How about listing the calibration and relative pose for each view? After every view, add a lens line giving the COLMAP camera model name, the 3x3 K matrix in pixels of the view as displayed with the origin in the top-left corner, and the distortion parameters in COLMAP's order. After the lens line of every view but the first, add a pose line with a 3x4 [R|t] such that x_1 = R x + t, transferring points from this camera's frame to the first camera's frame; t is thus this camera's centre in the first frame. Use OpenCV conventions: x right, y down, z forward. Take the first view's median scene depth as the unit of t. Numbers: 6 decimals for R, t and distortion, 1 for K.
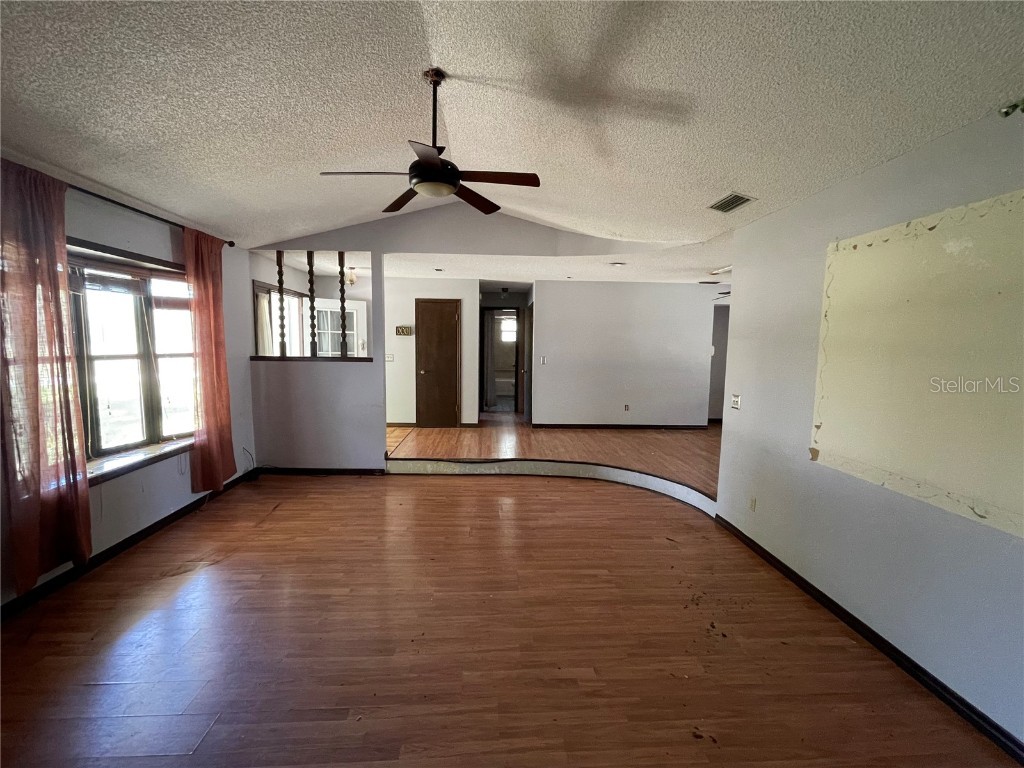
lens RADIAL K [[444.2, 0, 512.4], [0, 444.2, 384.5], [0, 0, 1]] dist [0.001453, 0.000089]
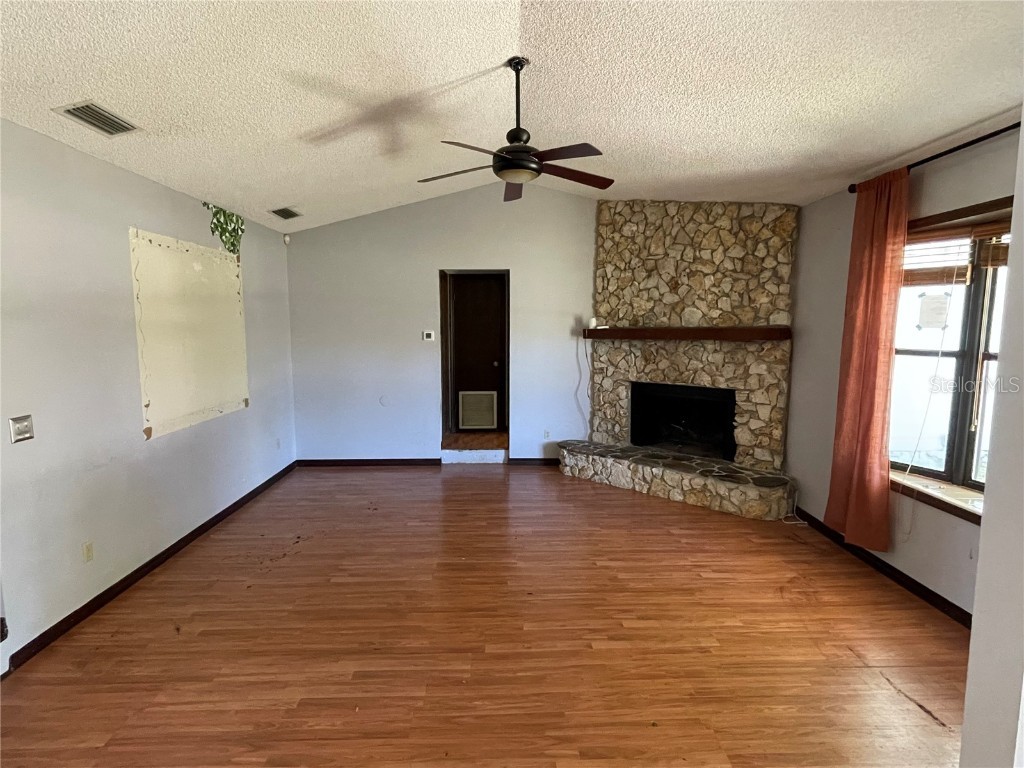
lens RADIAL K [[534.4, 0, 512.1], [0, 534.4, 386.8], [0, 0, 1]] dist [0.005119, 0.000460]
pose [[-0.999589, -0.014571, 0.024683, -0.190604], [-0.008927, 0.976571, 0.215011, -0.221040], [-0.027237, 0.214702, -0.976300, 2.163339]]
